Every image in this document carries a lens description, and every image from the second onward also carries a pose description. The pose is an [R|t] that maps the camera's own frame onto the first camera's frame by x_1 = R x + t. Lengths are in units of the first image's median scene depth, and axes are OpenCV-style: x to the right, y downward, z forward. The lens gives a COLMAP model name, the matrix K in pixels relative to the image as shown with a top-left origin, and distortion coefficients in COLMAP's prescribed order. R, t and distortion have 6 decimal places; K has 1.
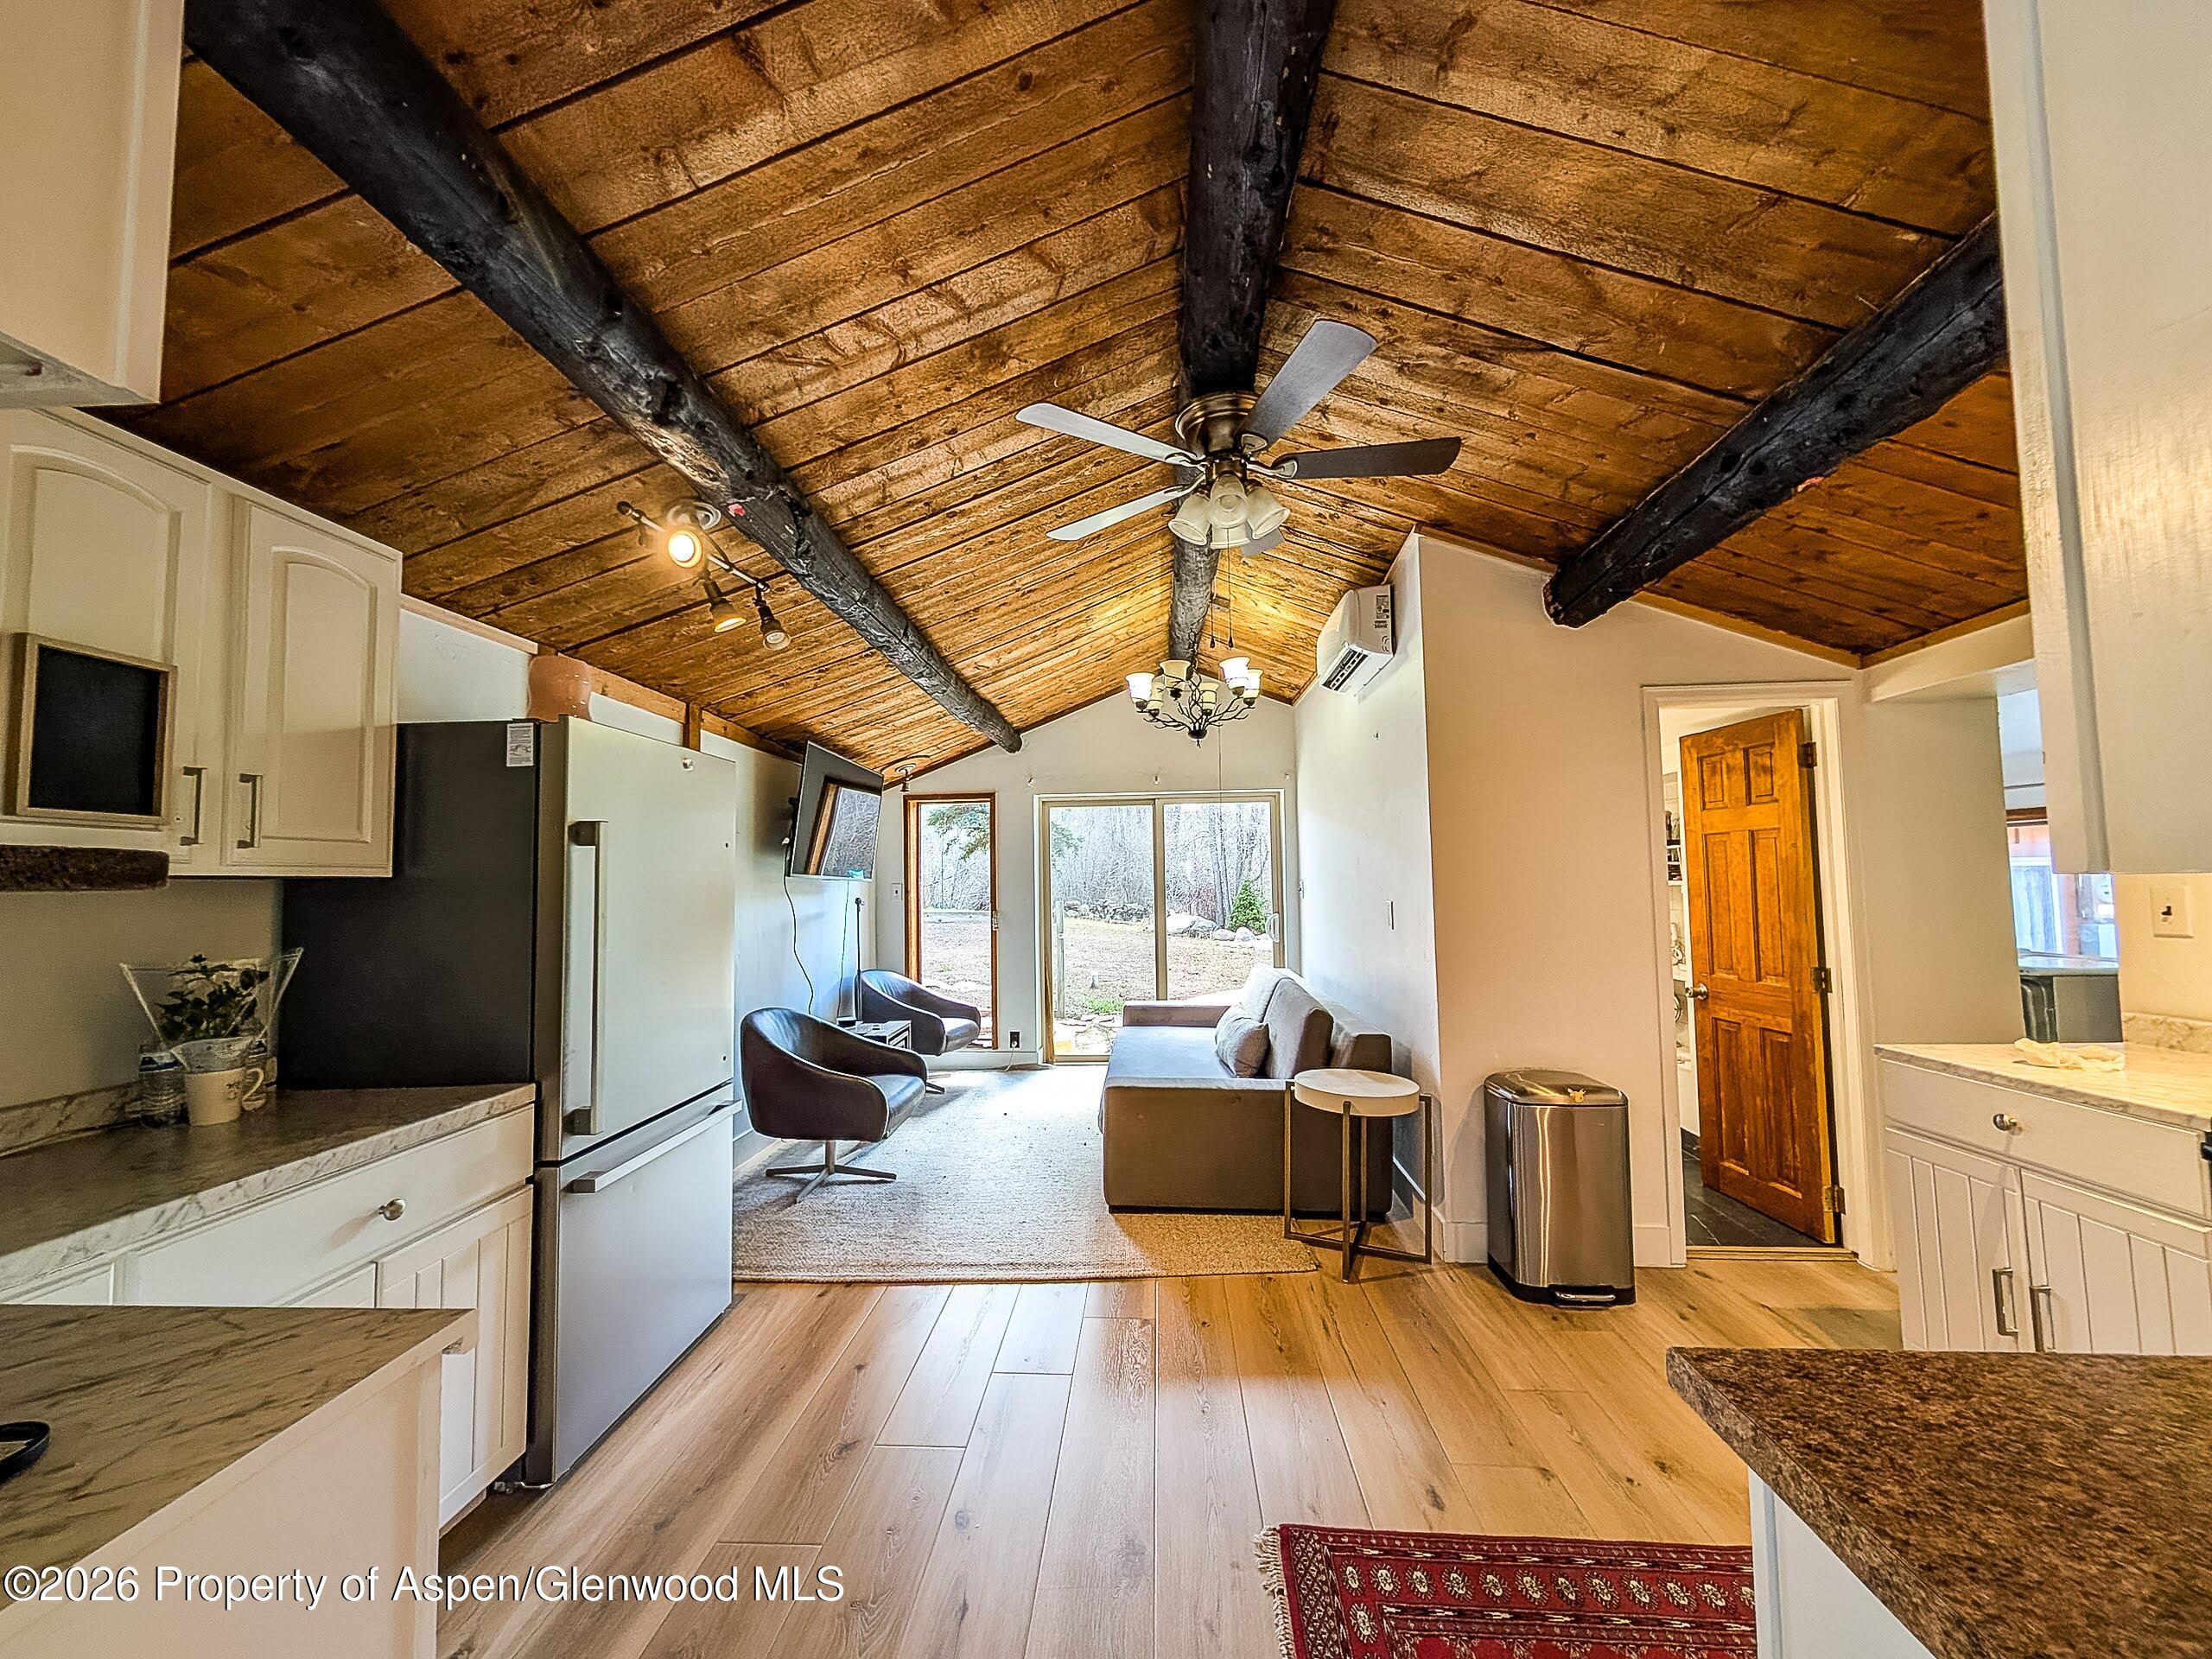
lens RADIAL K [[832.2, 0, 1115.8], [0, 832.2, 812.6], [0, 0, 1]] dist [0.002644, 0.001202]
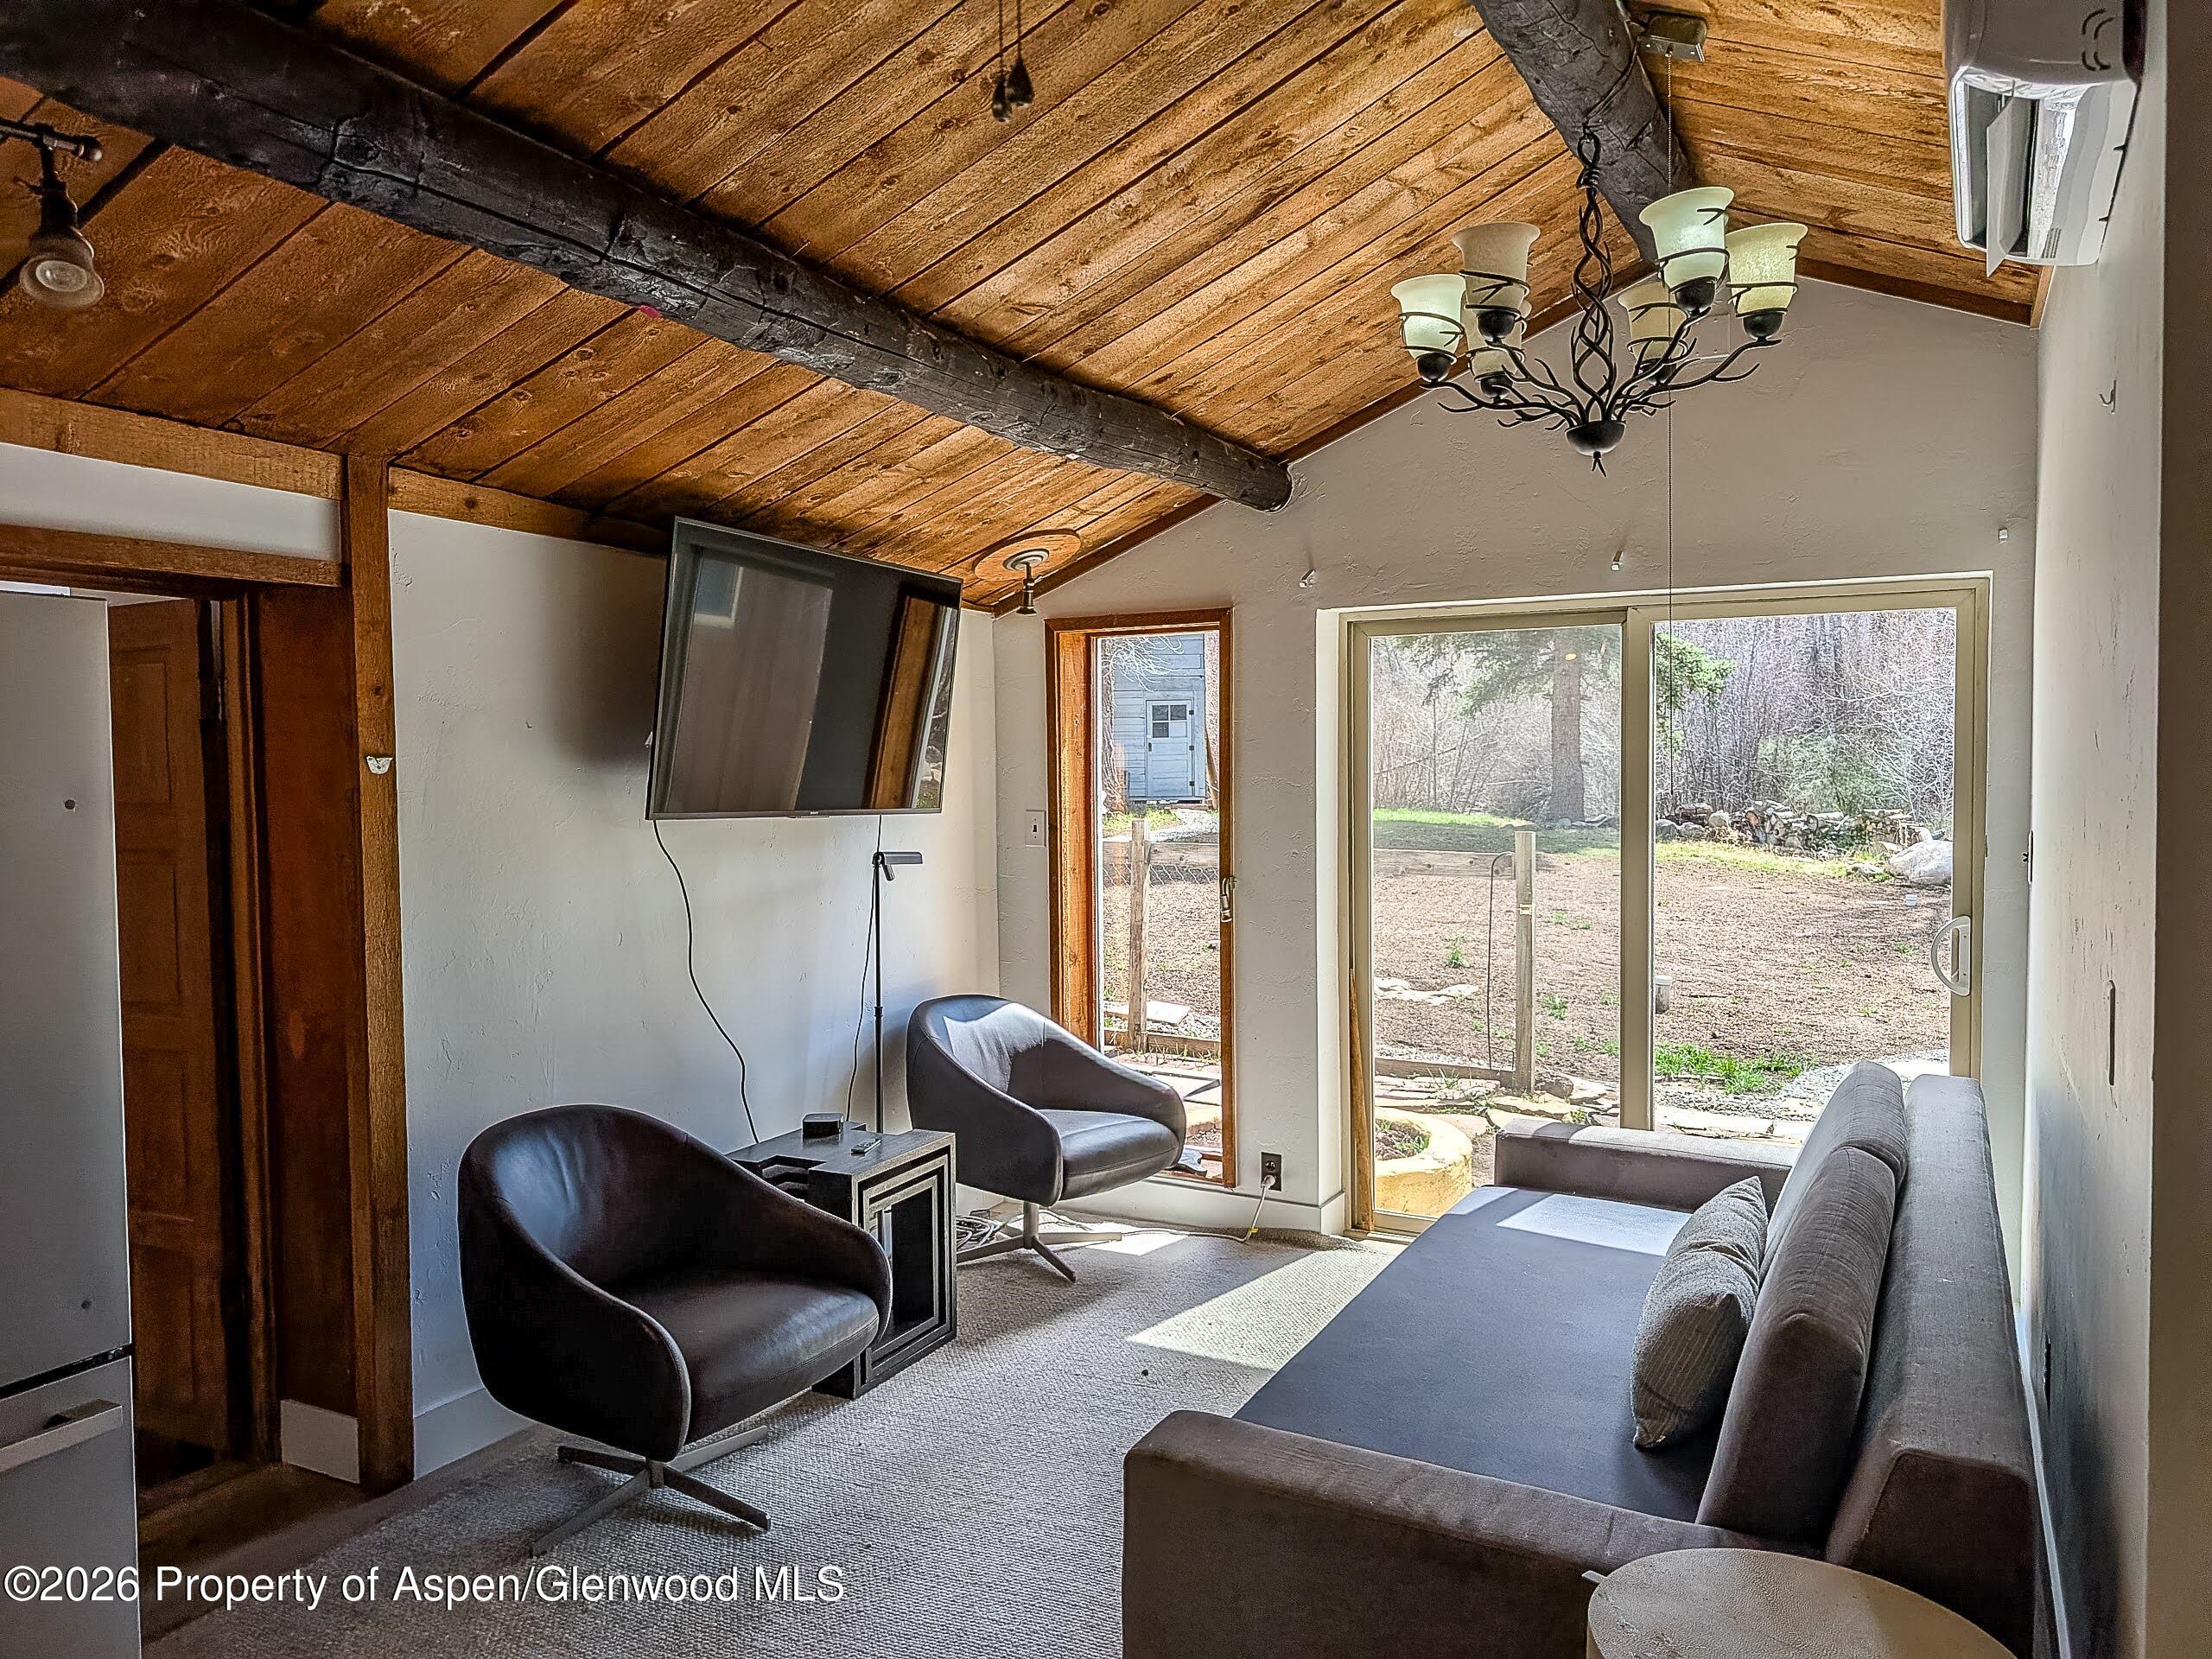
lens RADIAL K [[1592.9, 0, 1102.0], [0, 1592.9, 789.3], [0, 0, 1]] dist [0.028844, -0.021662]
pose [[0.906669, 0.016071, -0.421537, 0.276618], [0.028461, 0.994666, 0.099139, -0.026066], [0.420882, -0.101884, 0.901376, 0.410821]]
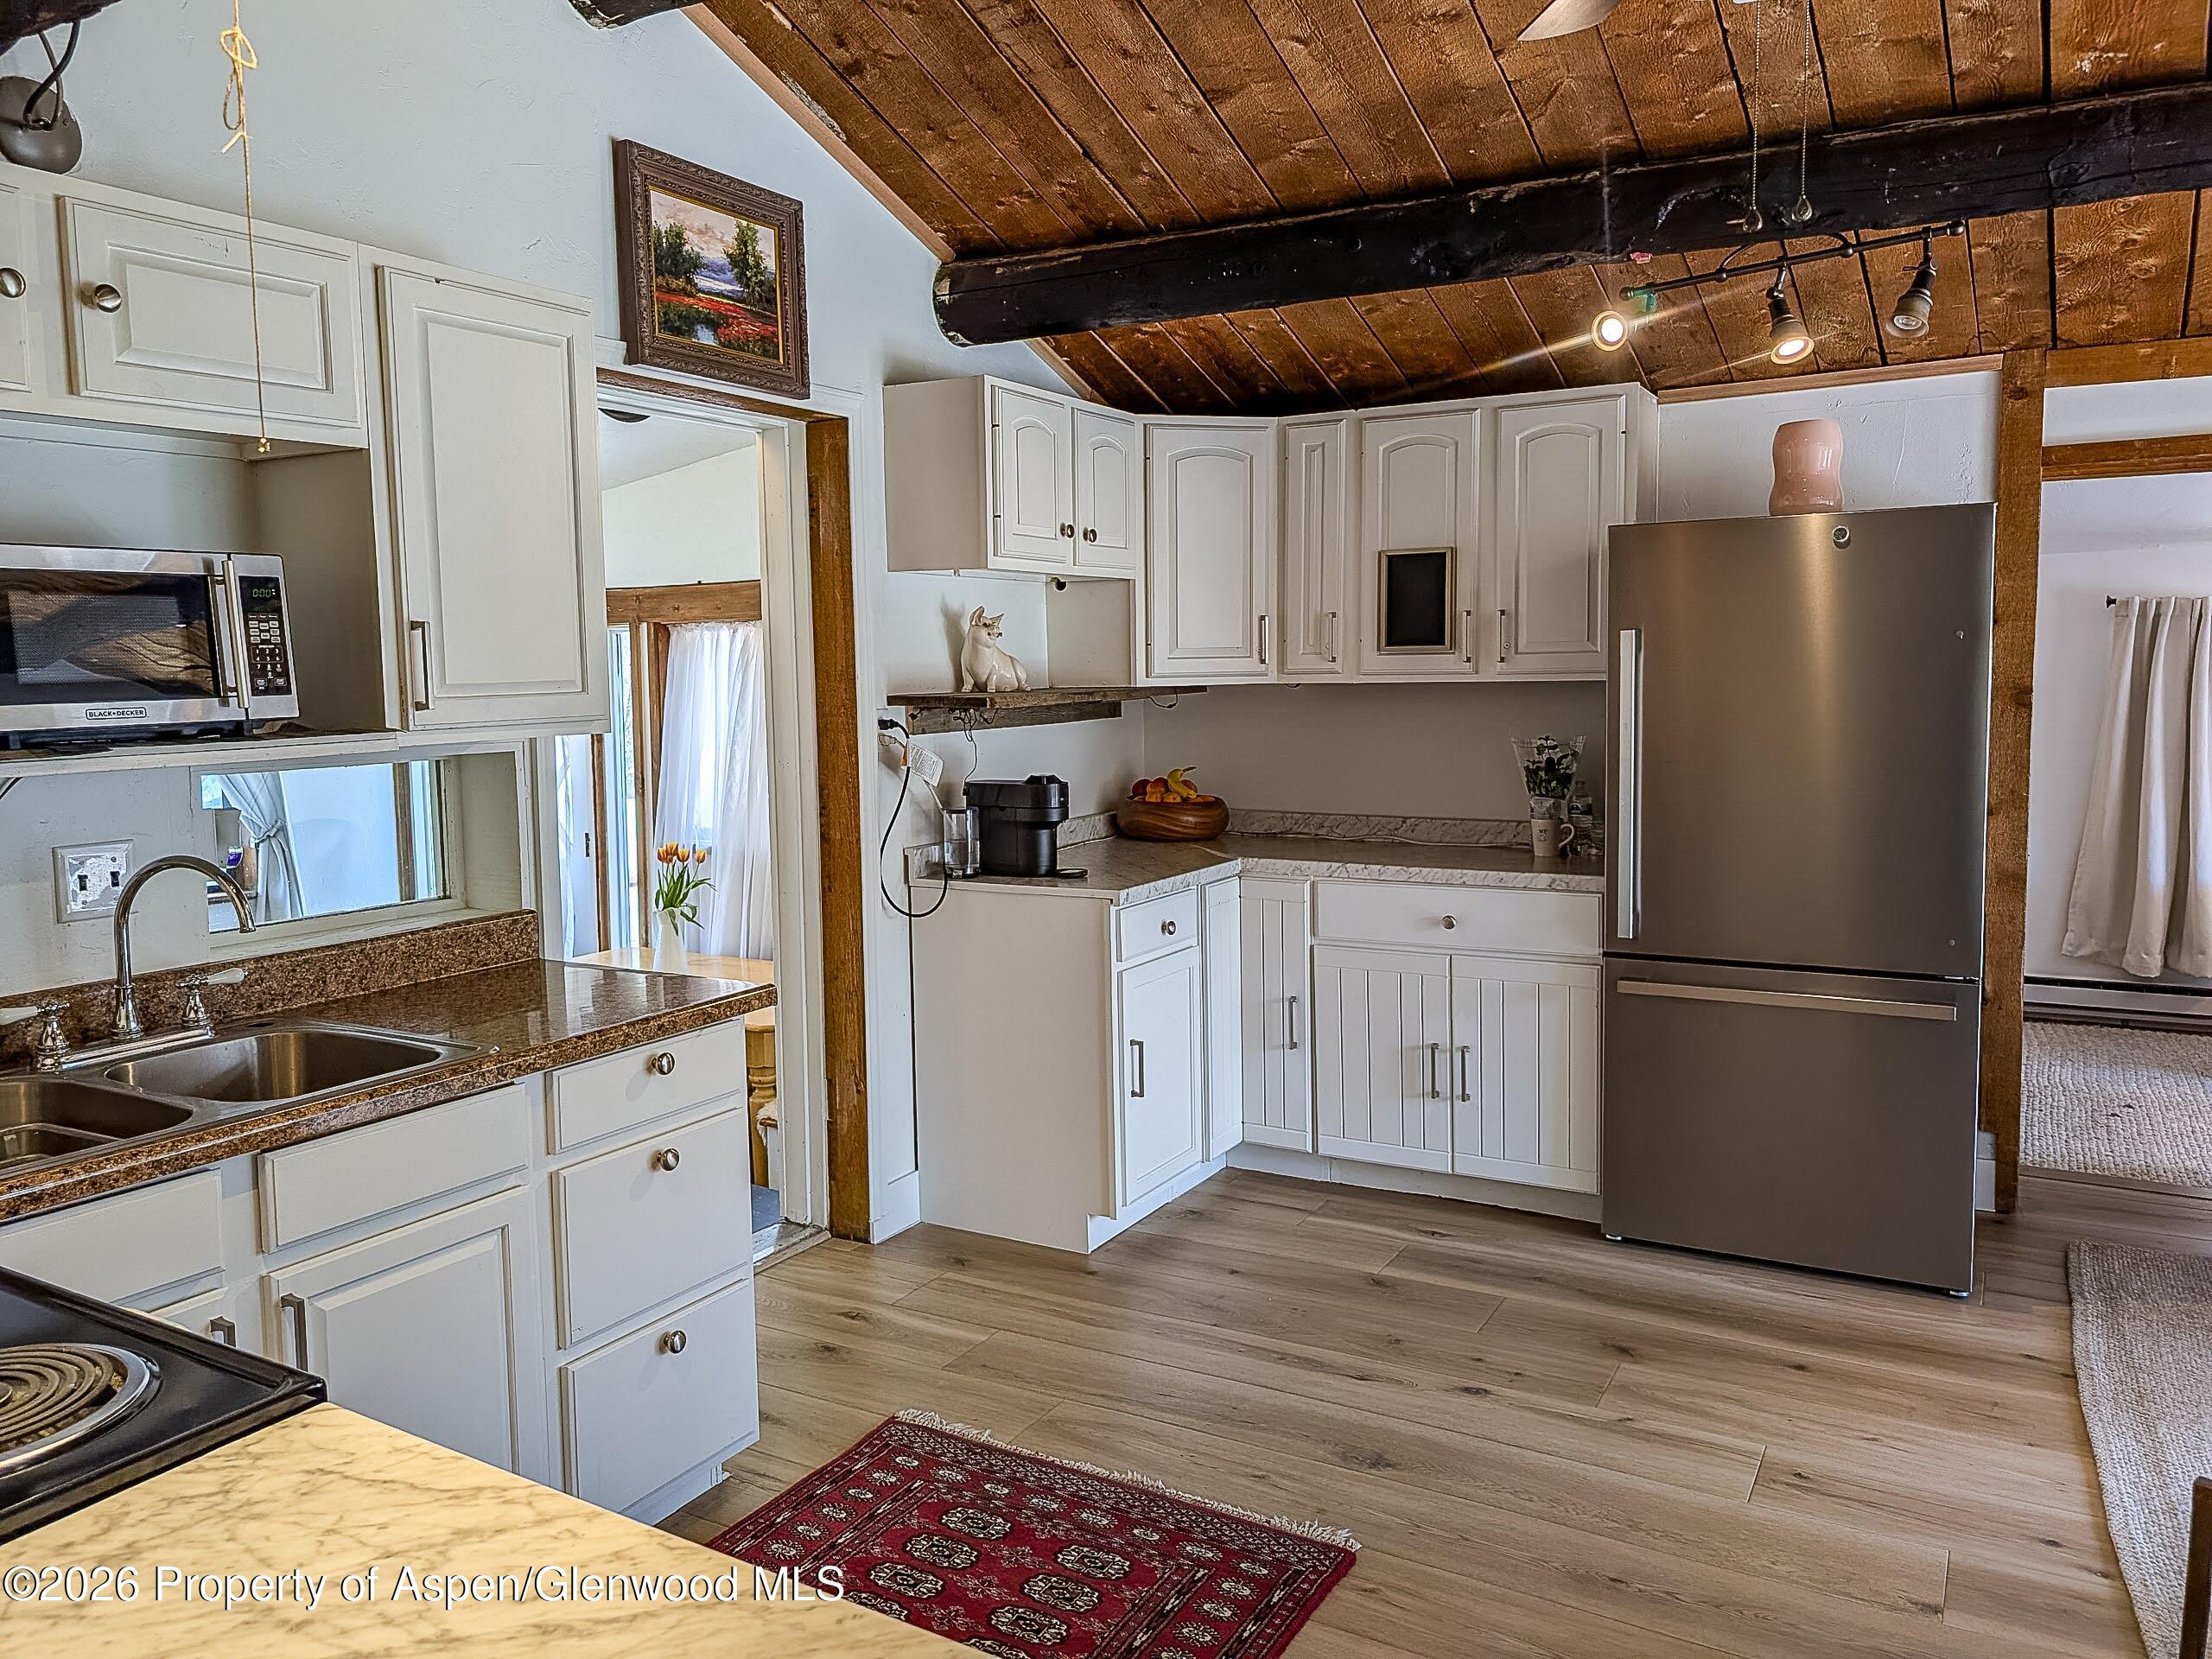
lens RADIAL K [[1592.9, 0, 1072.7], [0, 1592.9, 798.7], [0, 0, 1]] dist [0.028844, -0.021662]
pose [[-0.470407, 0.095447, -0.877273, 0.855089], [0.088911, 0.994201, 0.060493, 0.020586], [0.877959, -0.049542, -0.476165, 0.827335]]
